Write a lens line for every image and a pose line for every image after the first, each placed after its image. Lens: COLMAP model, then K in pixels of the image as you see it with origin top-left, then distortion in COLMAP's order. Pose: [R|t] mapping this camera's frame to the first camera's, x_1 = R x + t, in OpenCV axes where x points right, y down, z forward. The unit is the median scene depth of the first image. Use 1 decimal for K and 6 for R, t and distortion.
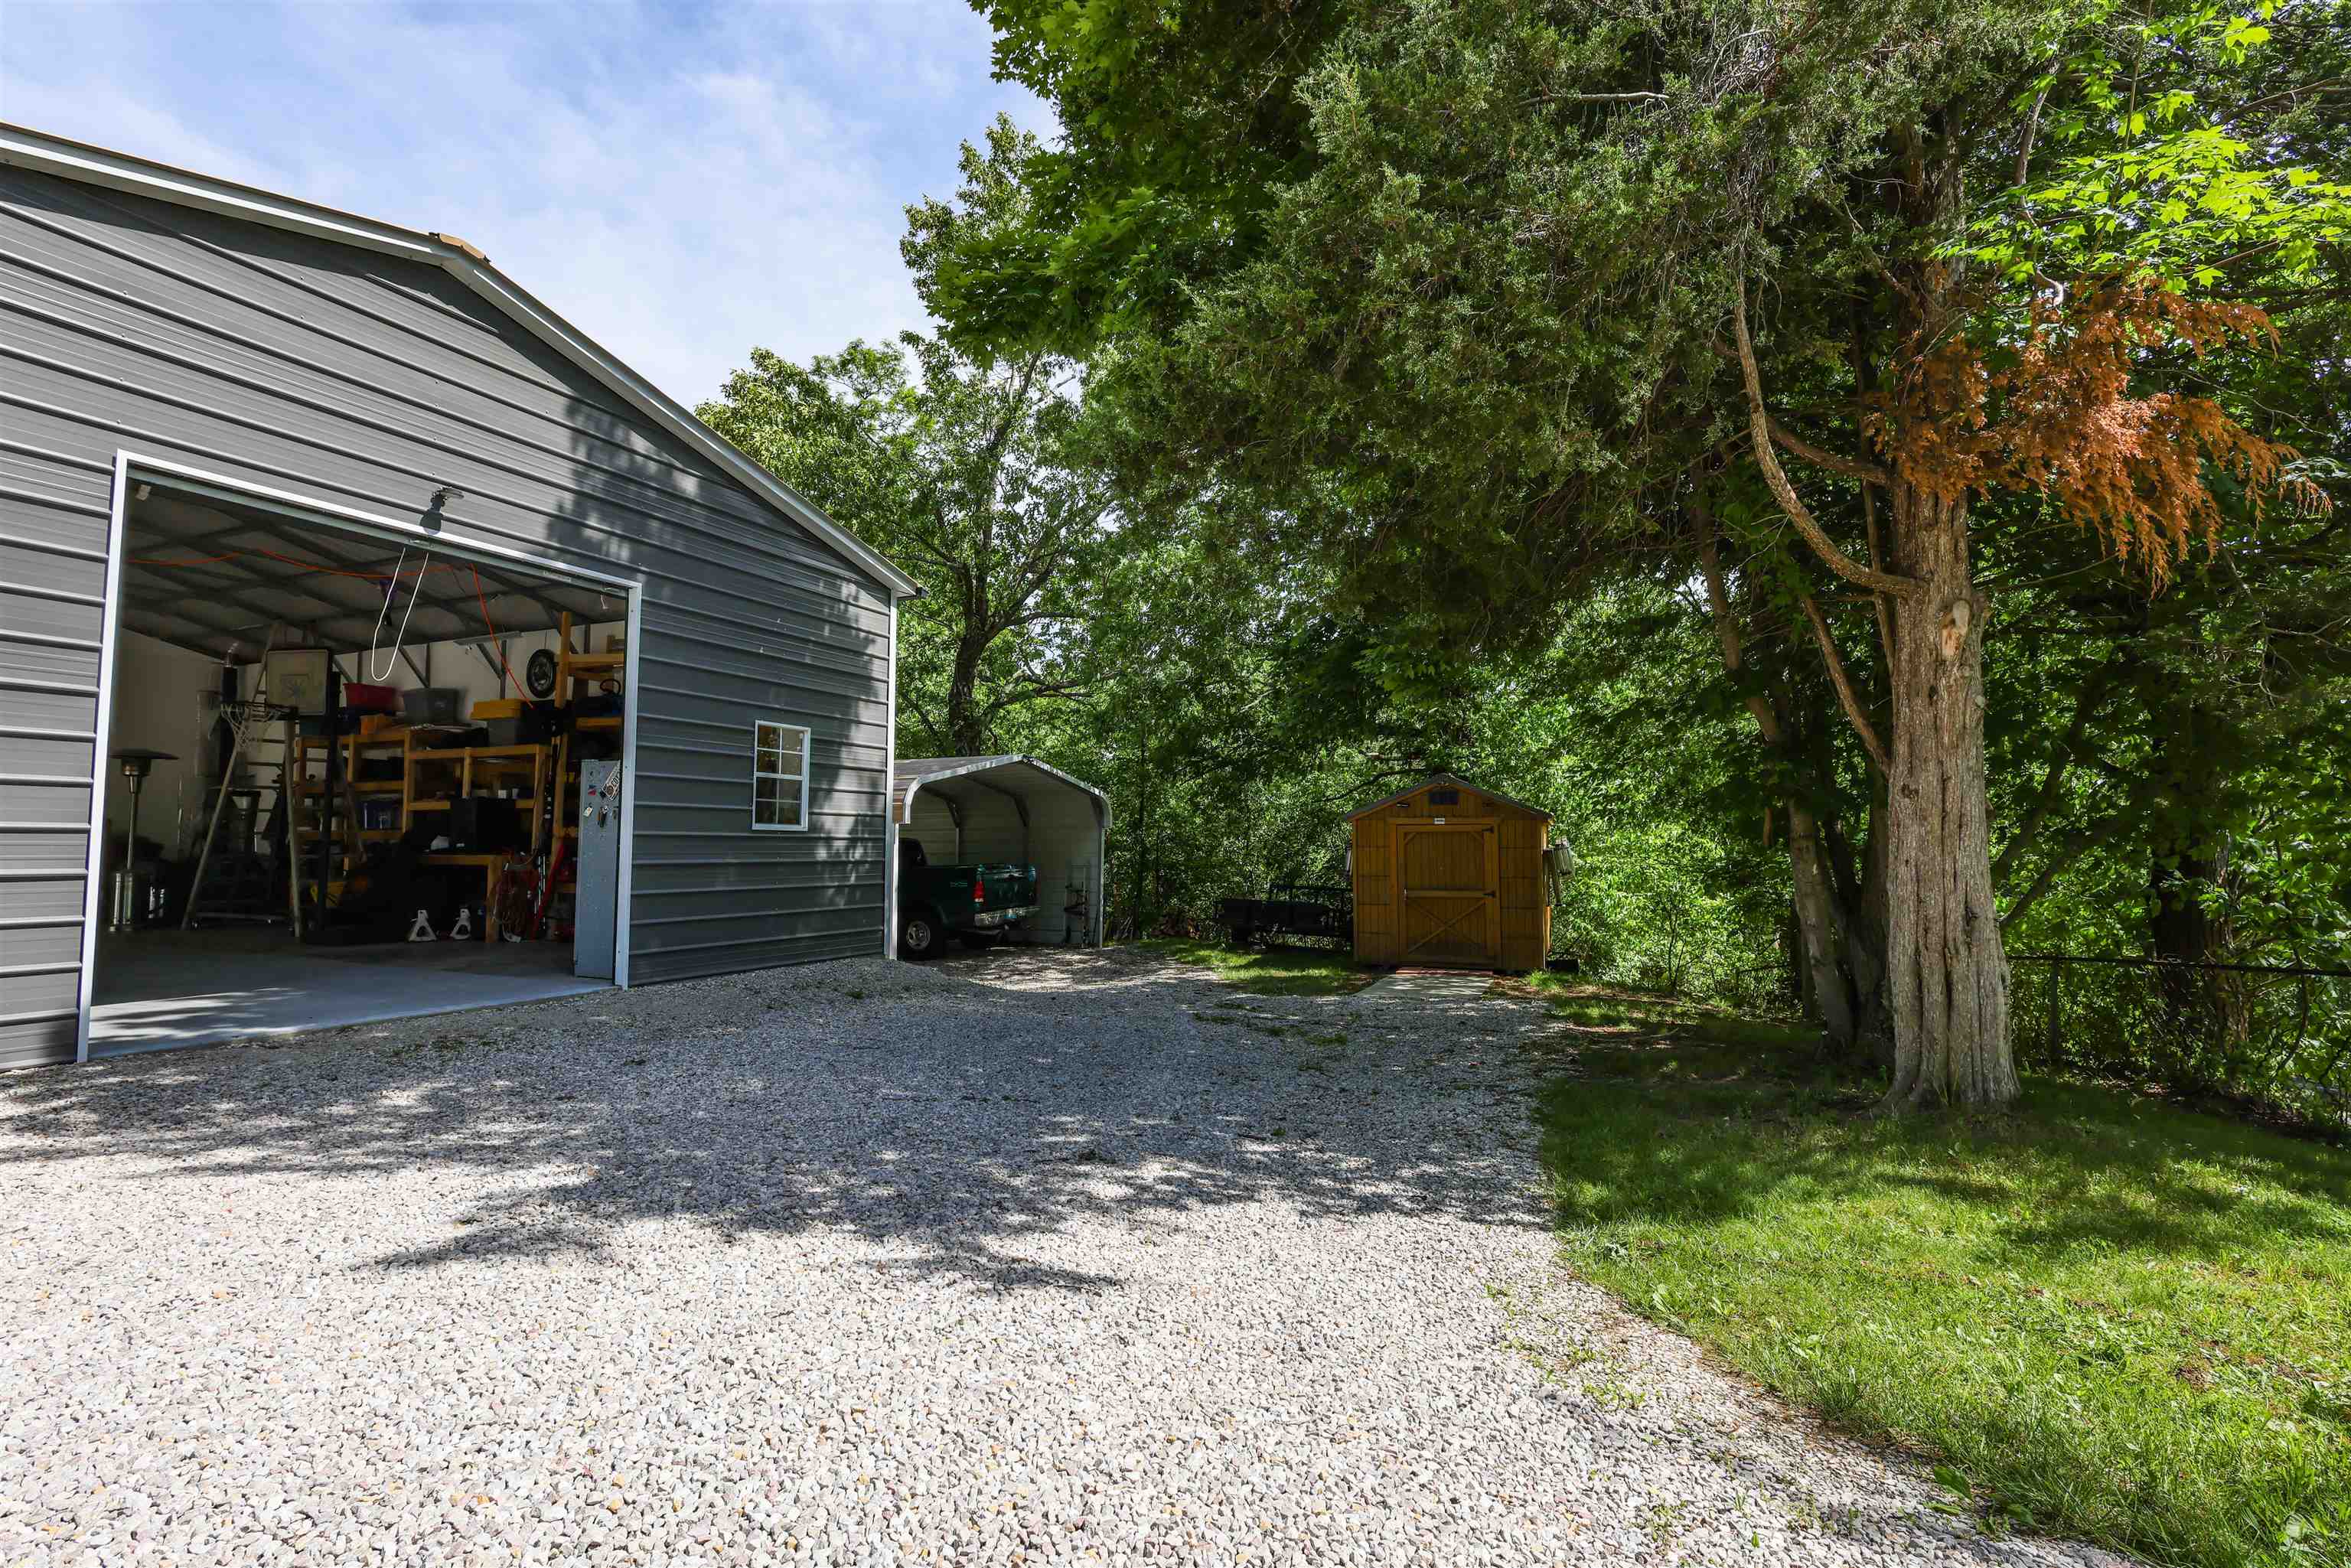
lens RADIAL K [[1078.2, 0, 1242.6], [0, 1078.2, 793.1], [0, 0, 1]] dist [-0.000702, -0.000195]
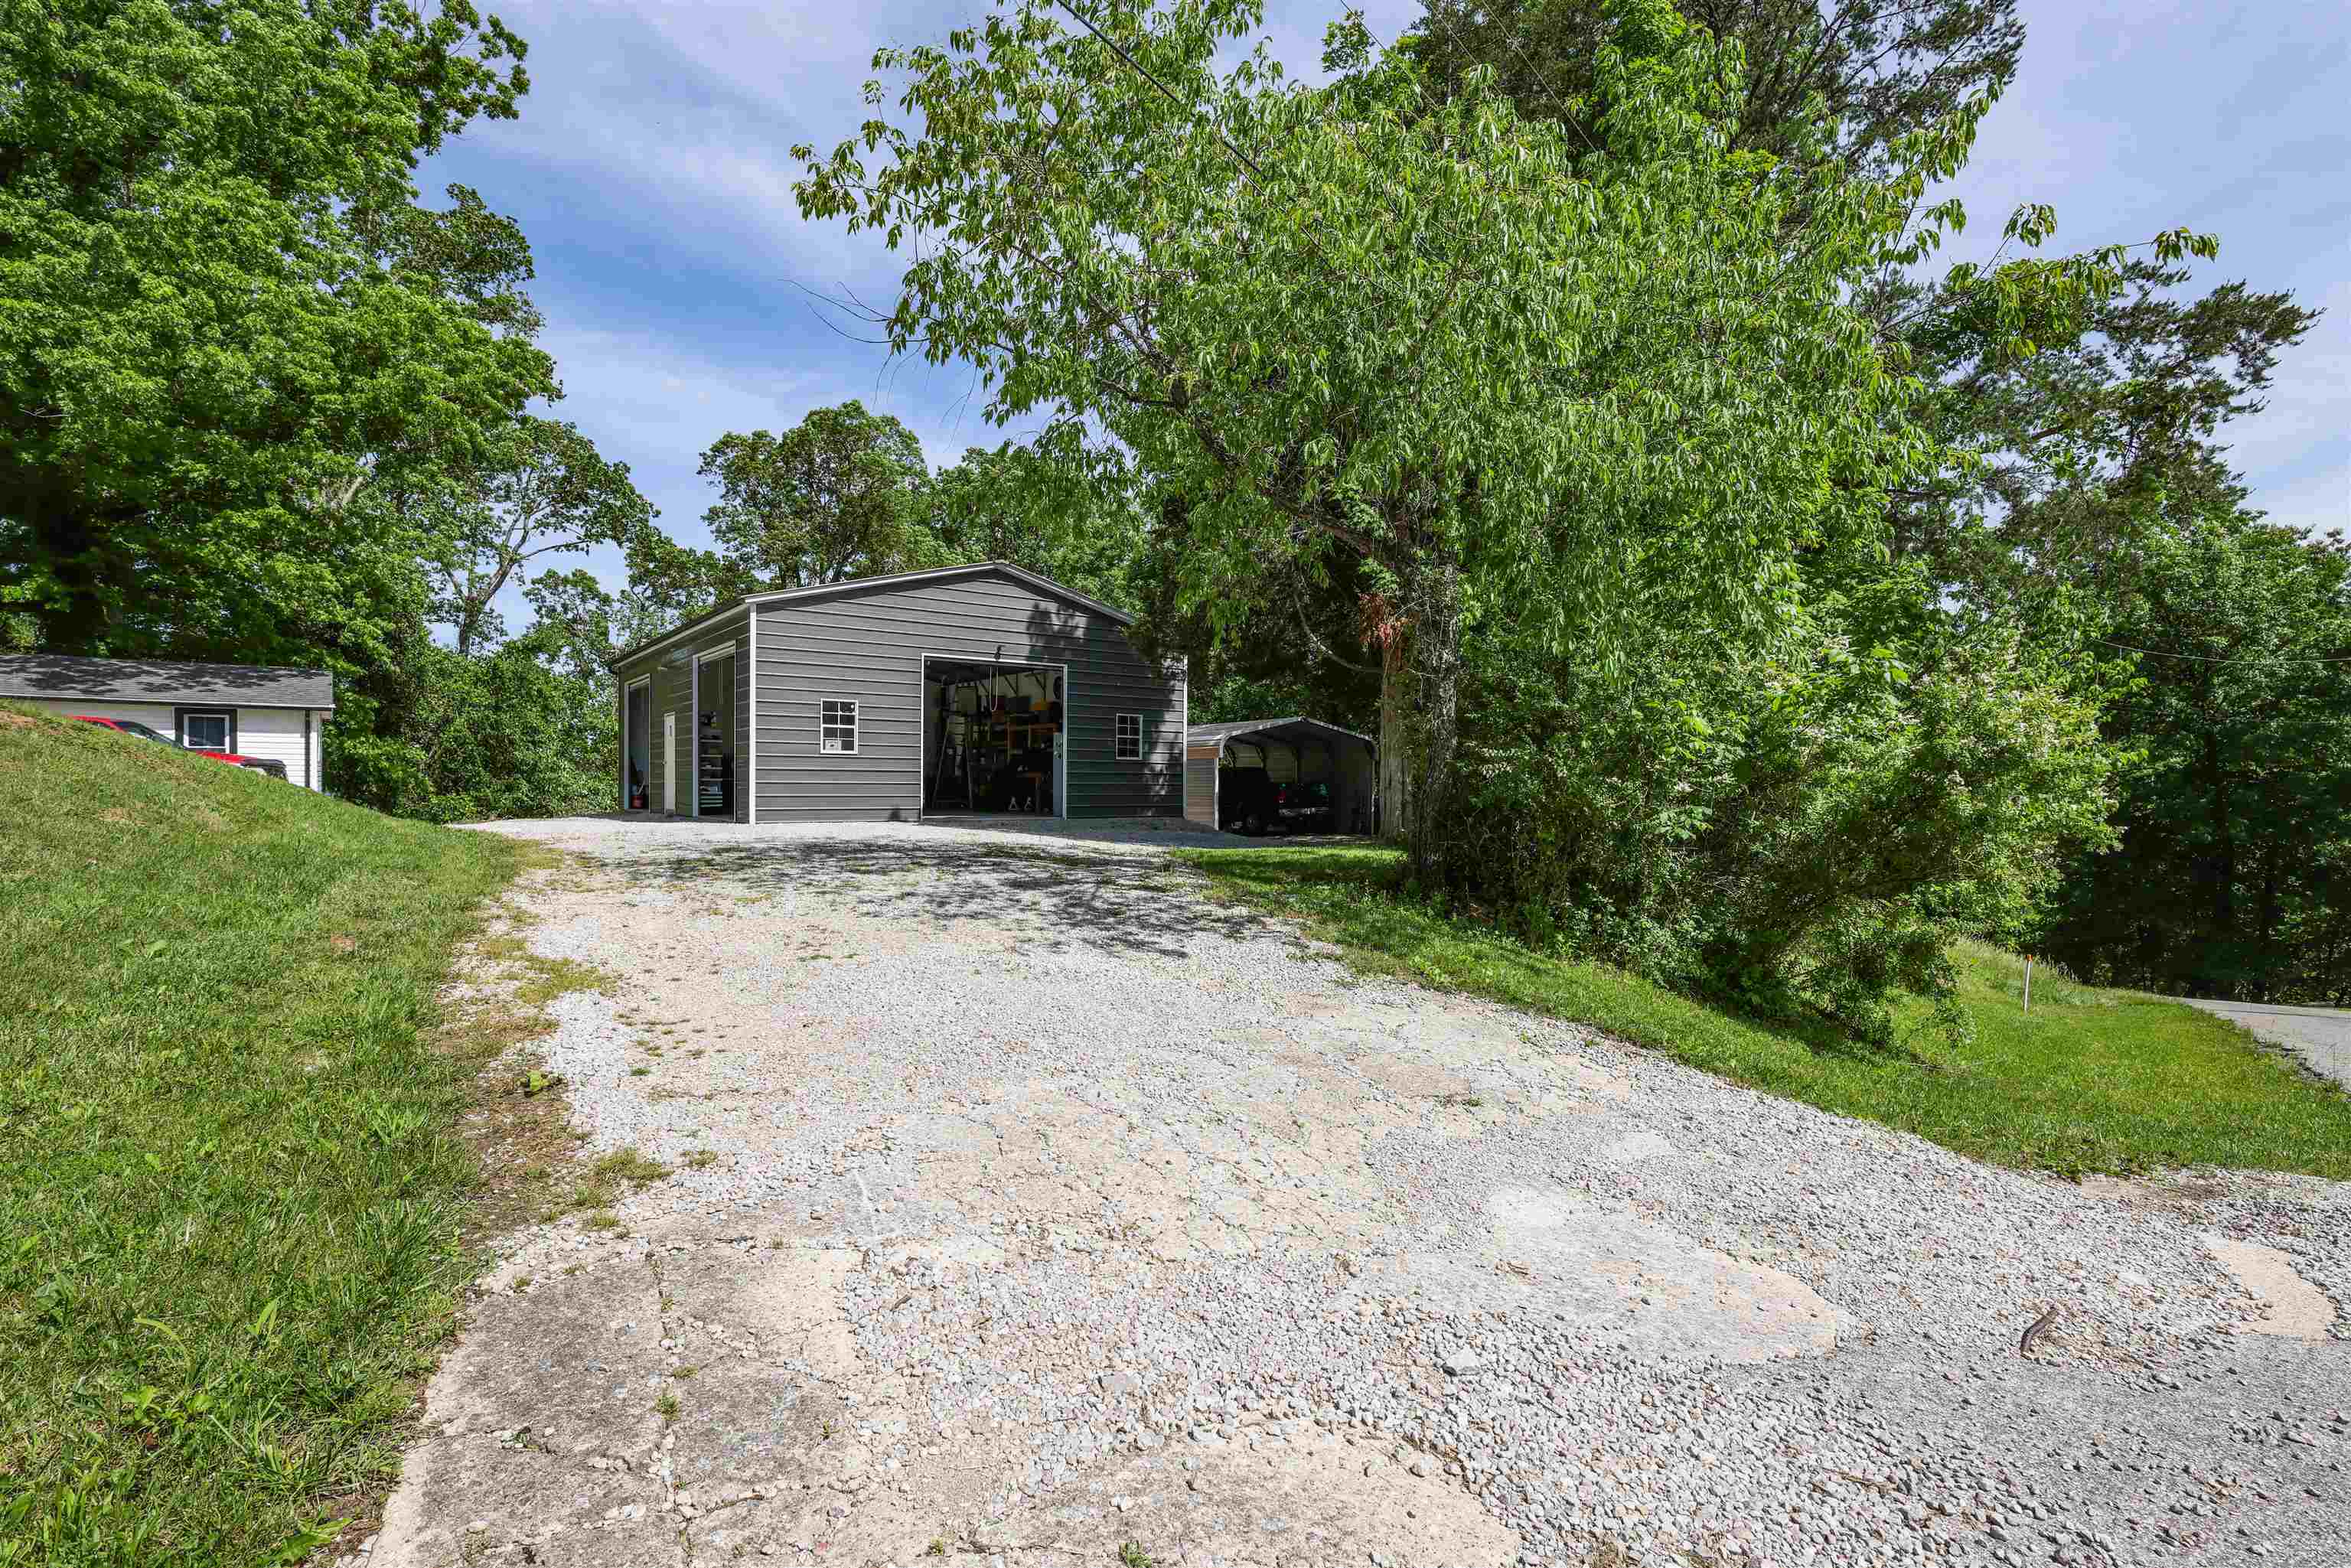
lens RADIAL K [[1095.5, 0, 1178.9], [0, 1095.5, 792.0], [0, 0, 1]] dist [-0.002193, -0.000283]
pose [[0.858559, 0.001672, -0.512712, 0.847418], [0.026704, 0.998492, 0.047973, -0.007408], [0.512019, -0.054879, 0.857220, -0.935261]]
